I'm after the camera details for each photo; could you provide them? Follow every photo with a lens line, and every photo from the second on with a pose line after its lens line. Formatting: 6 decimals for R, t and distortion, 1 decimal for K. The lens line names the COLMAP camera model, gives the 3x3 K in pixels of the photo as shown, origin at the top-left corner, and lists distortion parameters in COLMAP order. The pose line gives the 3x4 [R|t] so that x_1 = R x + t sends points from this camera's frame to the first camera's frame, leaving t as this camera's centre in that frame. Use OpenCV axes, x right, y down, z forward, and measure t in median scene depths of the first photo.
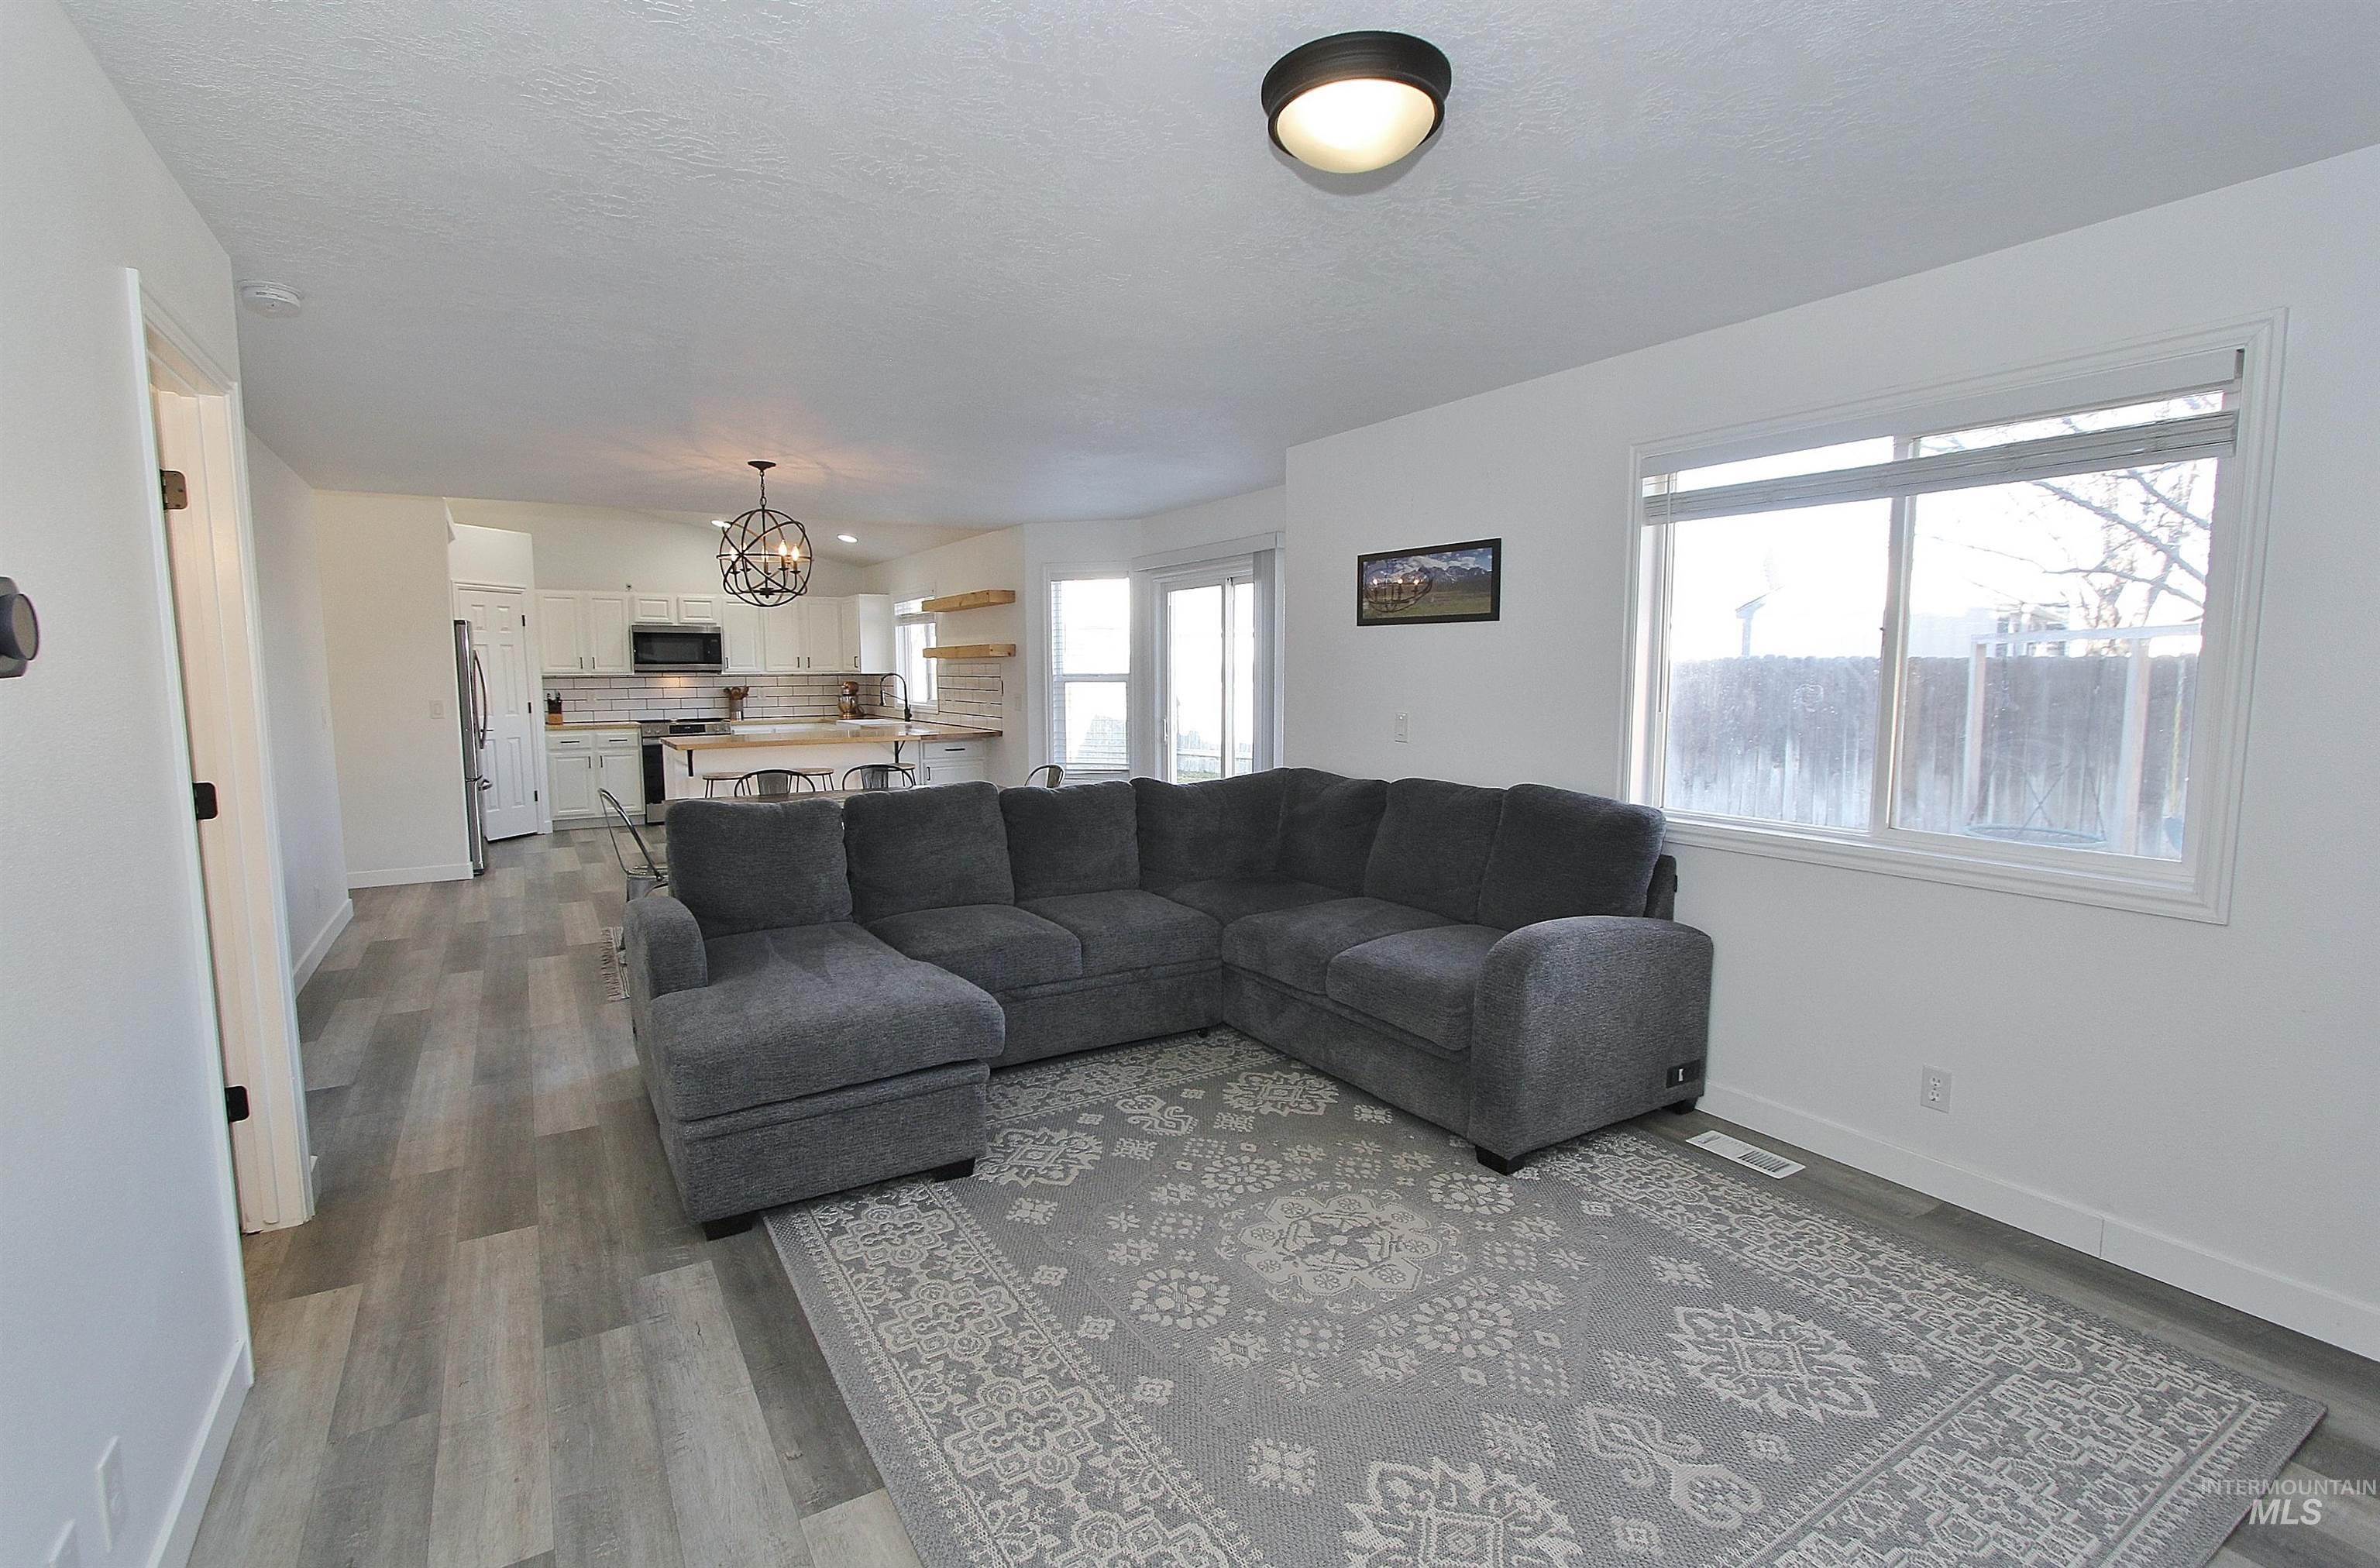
lens RADIAL K [[1091.7, 0, 1190.0], [0, 1091.7, 784.0], [0, 0, 1]] dist [-0.004384, -0.000425]
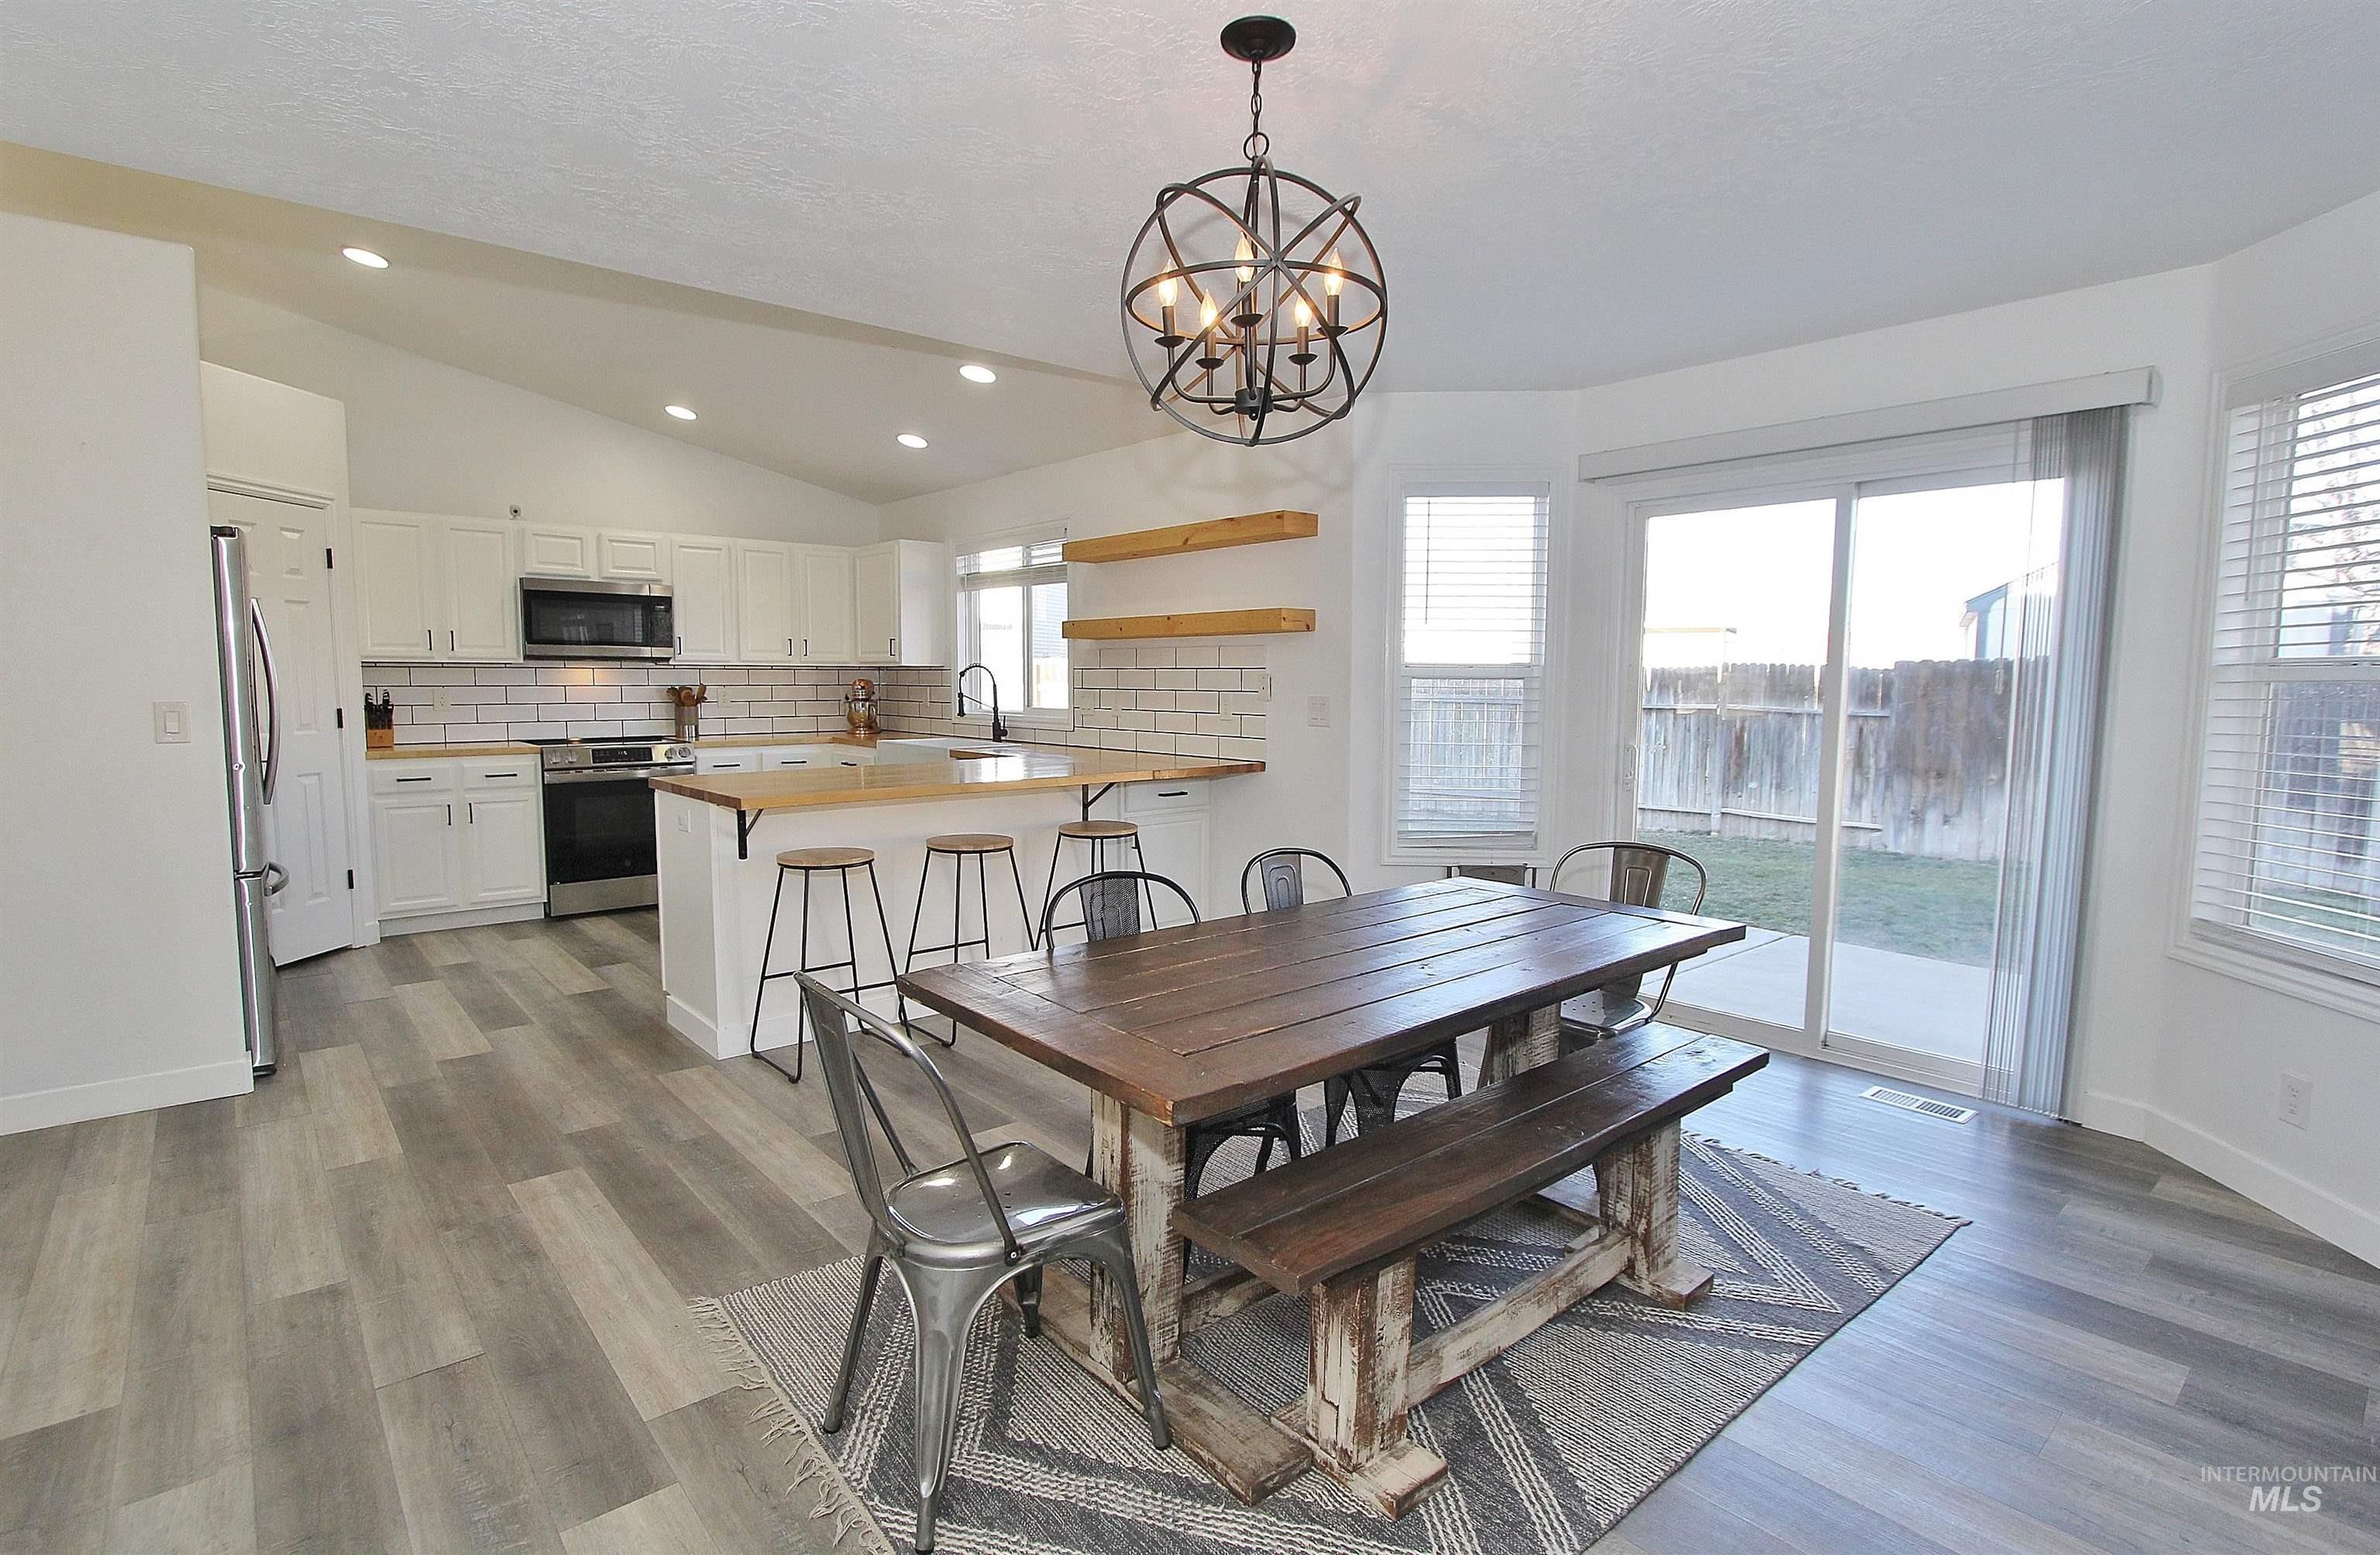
lens RADIAL K [[1149.9, 0, 1190.0], [0, 1149.9, 777.5], [0, 0, 1]] dist [-0.001013, -0.000244]
pose [[0.988353, -0.004446, 0.152116, -0.250859], [0.006934, 0.999851, -0.015832, -0.026288], [-0.152023, 0.016703, 0.988236, 0.337708]]
